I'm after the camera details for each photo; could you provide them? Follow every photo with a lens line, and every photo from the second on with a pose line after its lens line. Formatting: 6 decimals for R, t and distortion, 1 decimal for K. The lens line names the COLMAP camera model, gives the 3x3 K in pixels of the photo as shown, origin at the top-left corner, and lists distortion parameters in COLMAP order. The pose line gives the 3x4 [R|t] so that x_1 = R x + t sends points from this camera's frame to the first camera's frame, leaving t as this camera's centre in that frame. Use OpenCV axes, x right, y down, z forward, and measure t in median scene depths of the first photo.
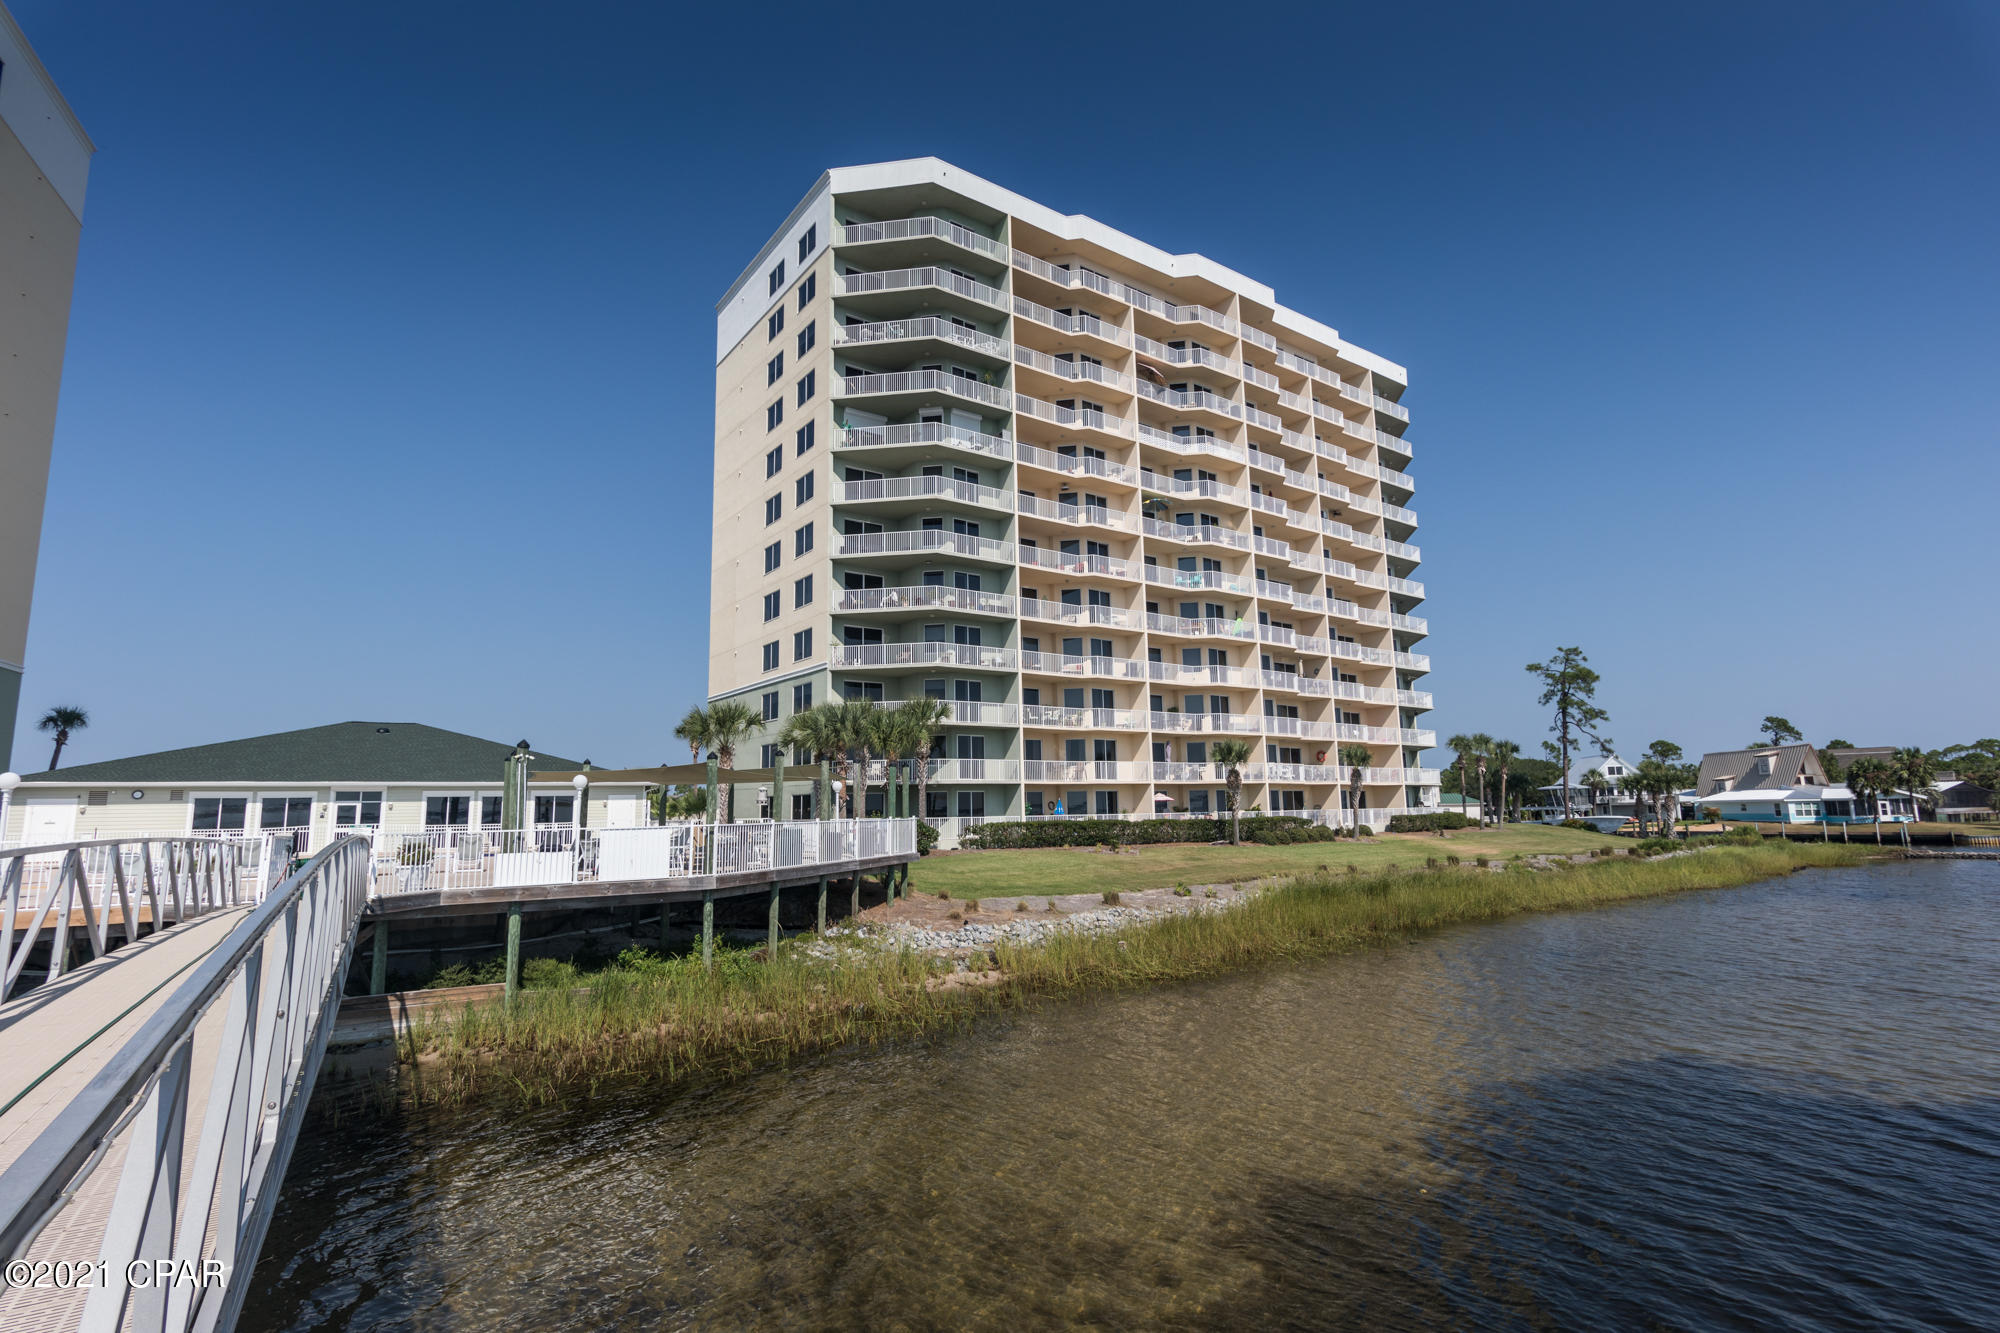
lens RADIAL K [[965.9, 0, 991.9], [0, 965.9, 666.8], [0, 0, 1]] dist [0.007378, -0.001917]
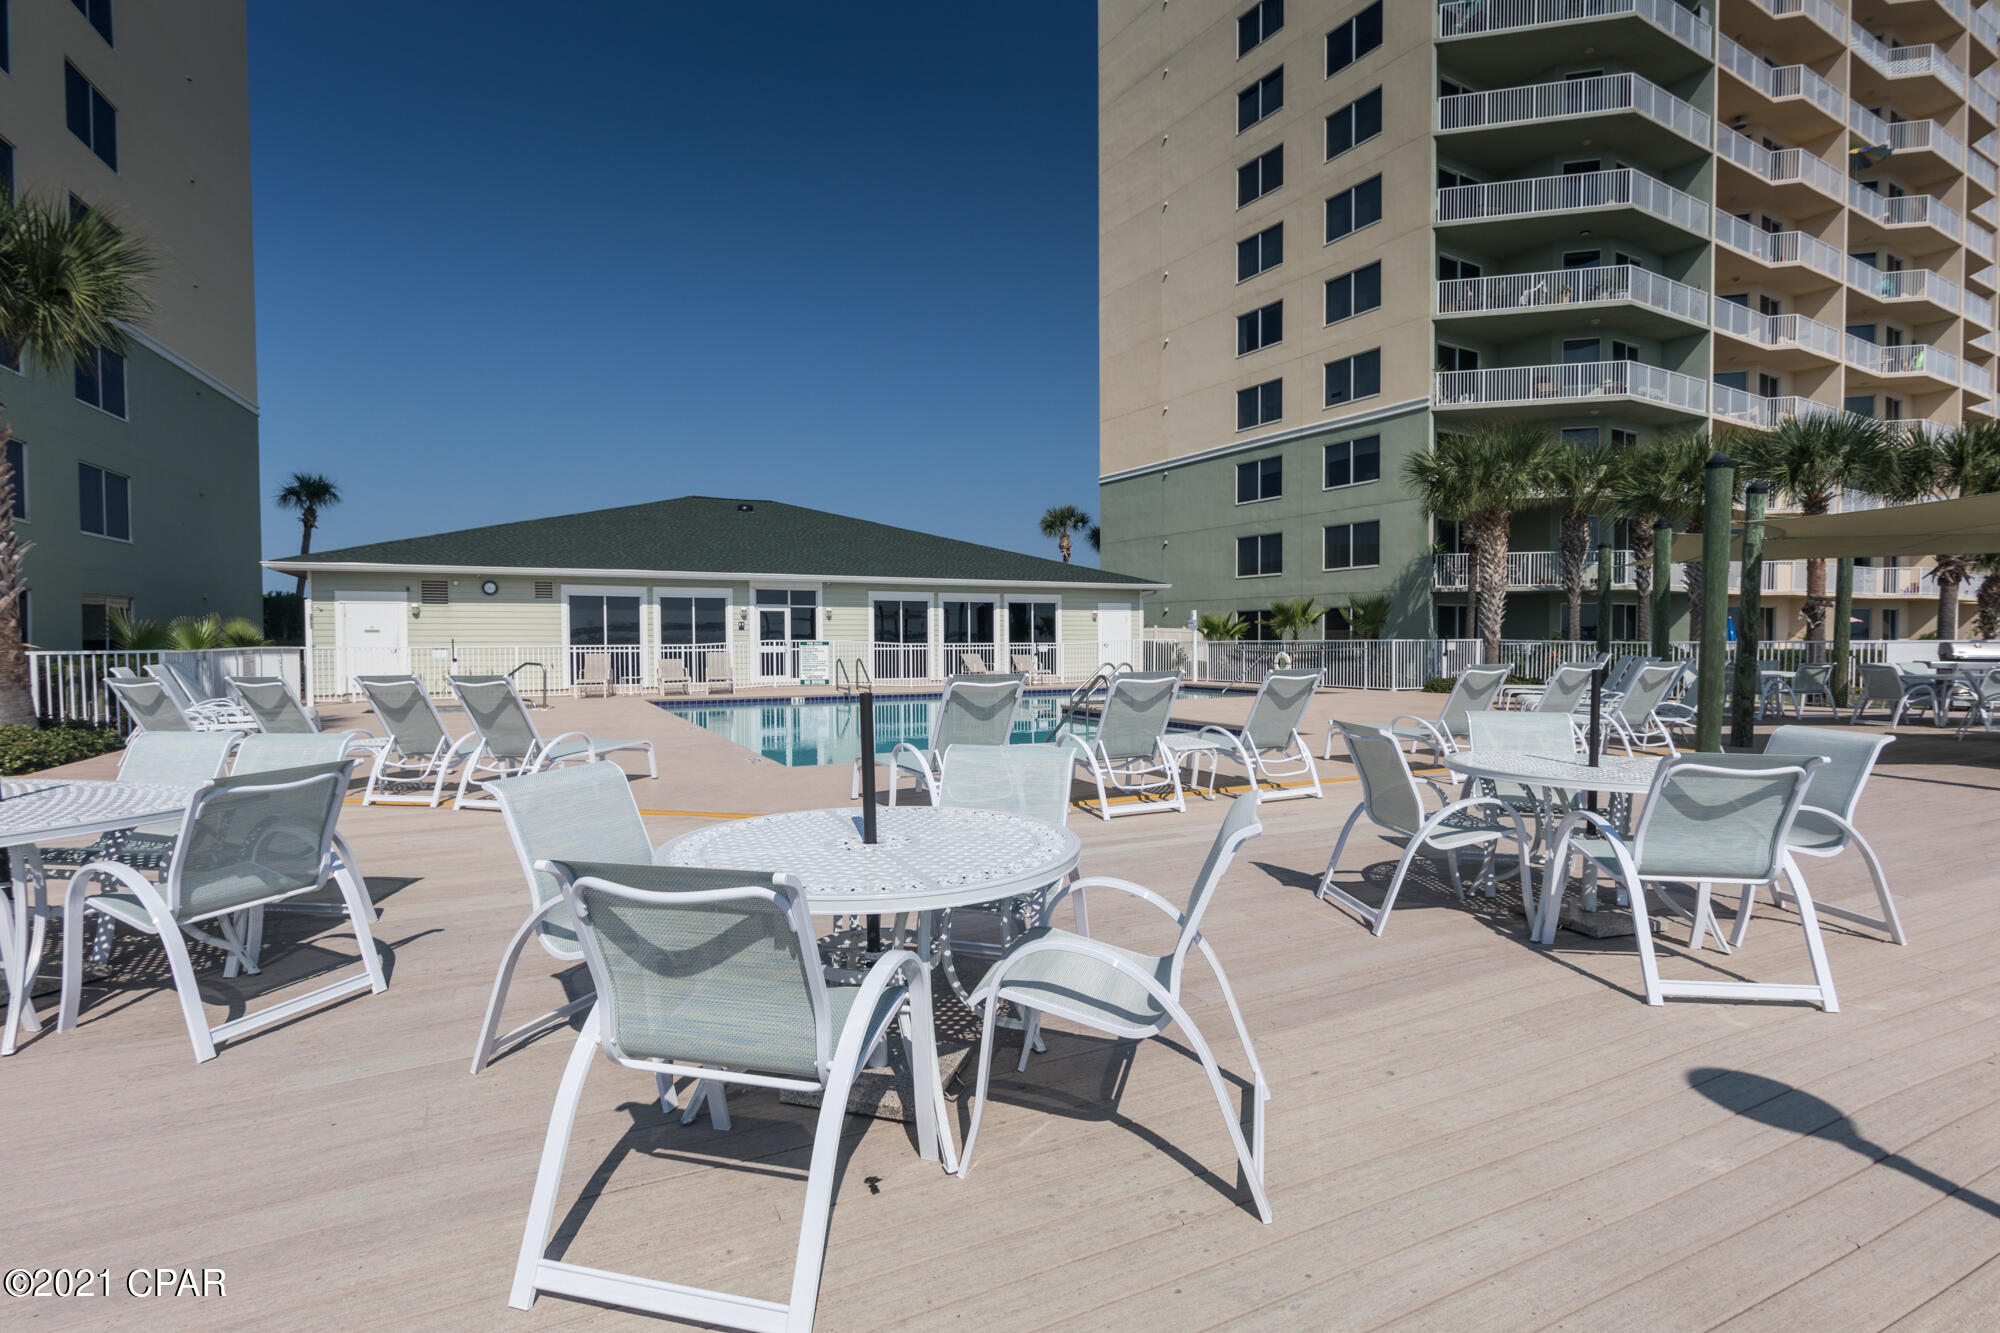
lens RADIAL K [[965.9, 0, 990.4], [0, 965.9, 659.5], [0, 0, 1]] dist [0.007378, -0.001917]
pose [[0.996263, 0.012850, -0.085405, -0.363905], [0.001535, 0.986078, 0.166273, 0.053523], [0.086352, -0.165783, 0.982374, 0.297248]]
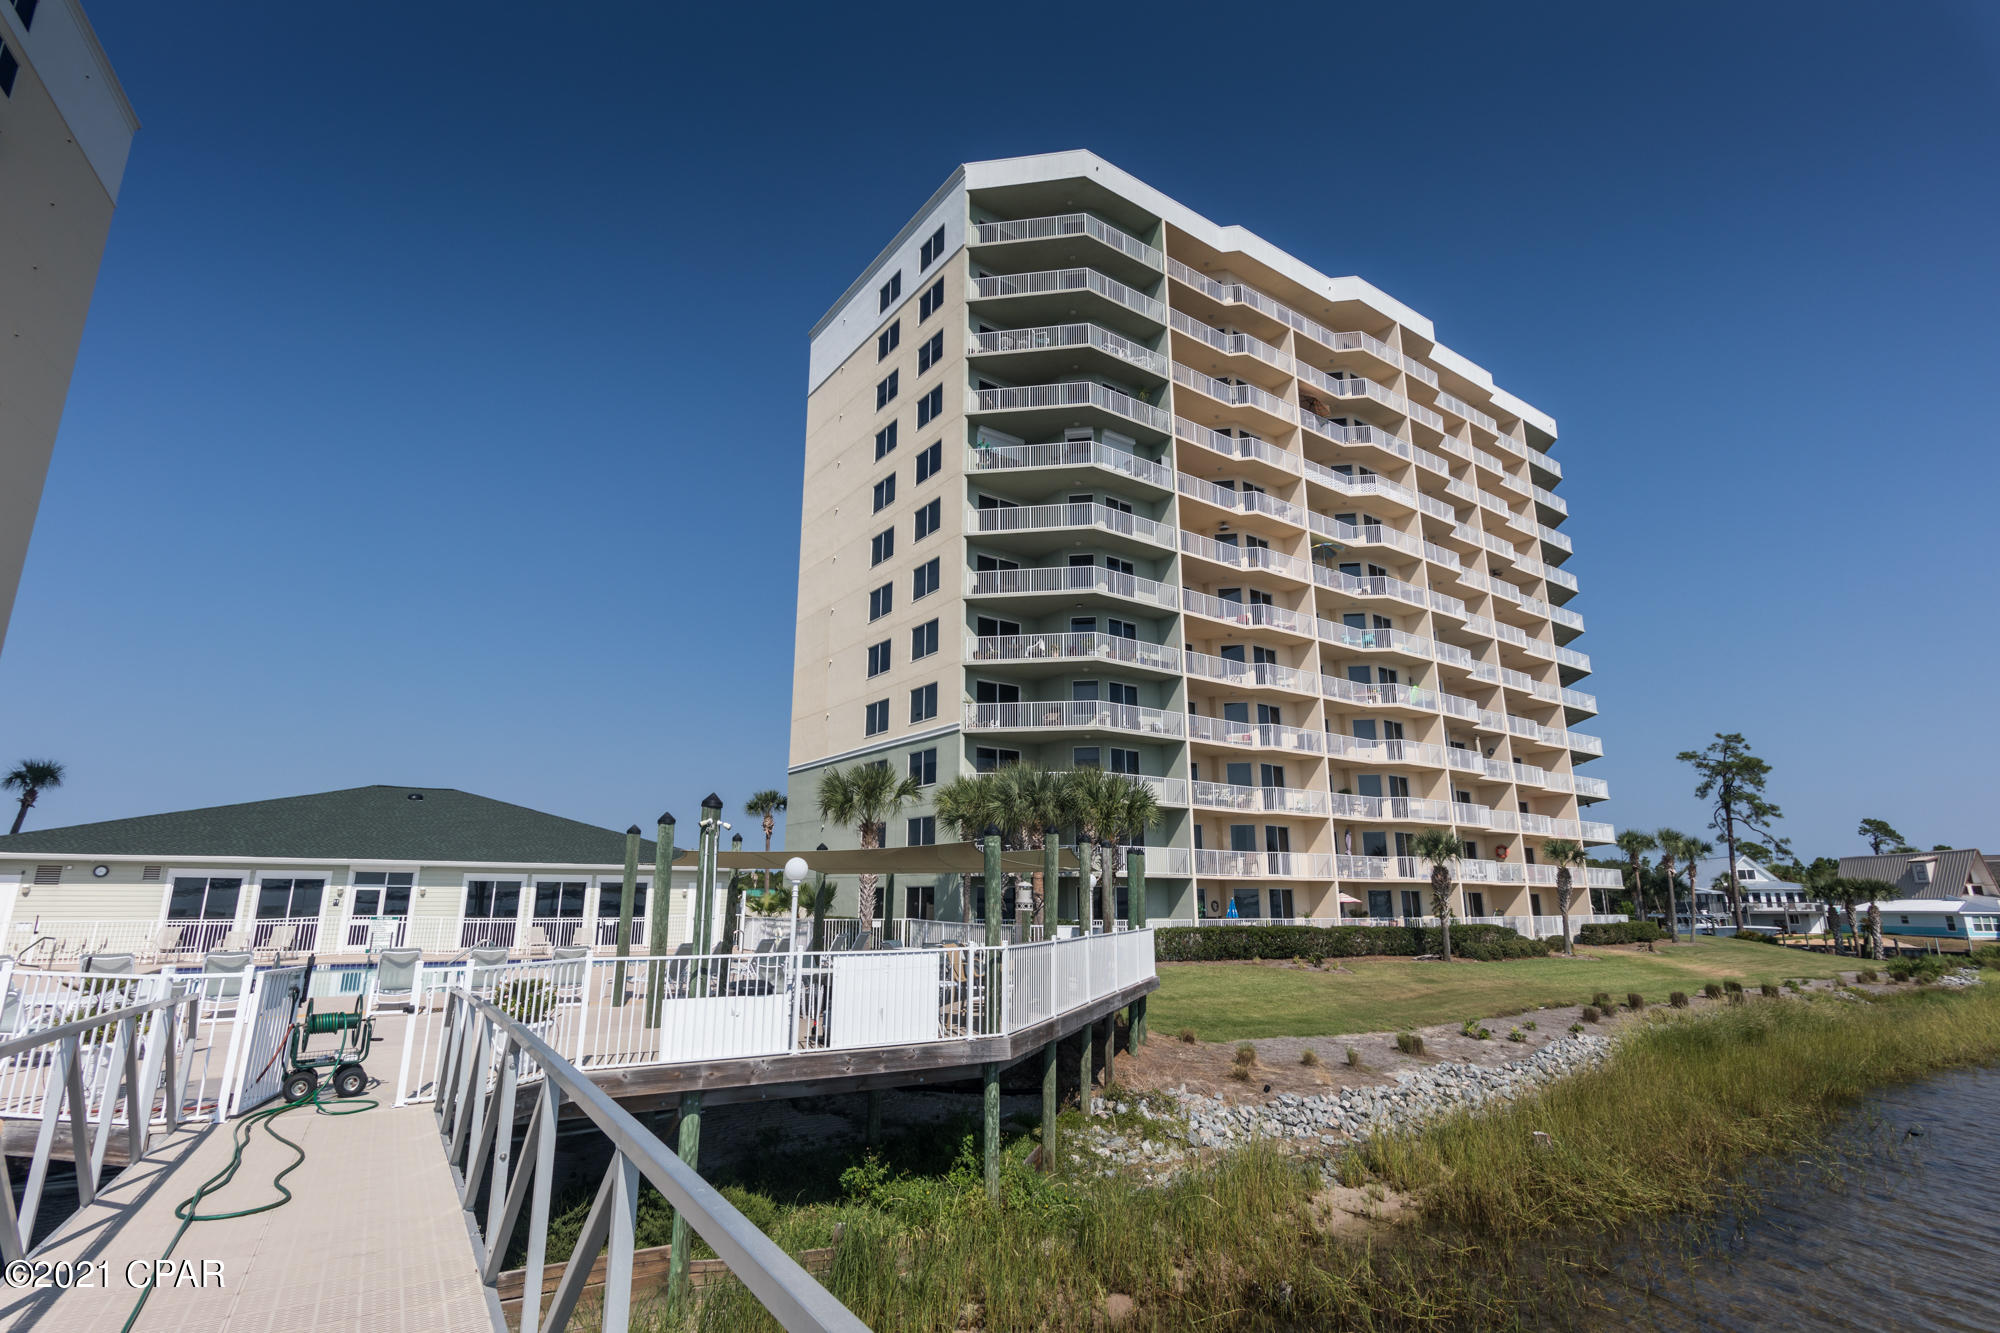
lens RADIAL K [[965.9, 0, 990.8], [0, 965.9, 663.6], [0, 0, 1]] dist [0.007378, -0.001917]
pose [[0.999752, 0.017031, -0.014352, -0.121247], [-0.018297, 0.995472, -0.093275, 0.019375], [0.012699, 0.093515, 0.995537, 0.164717]]
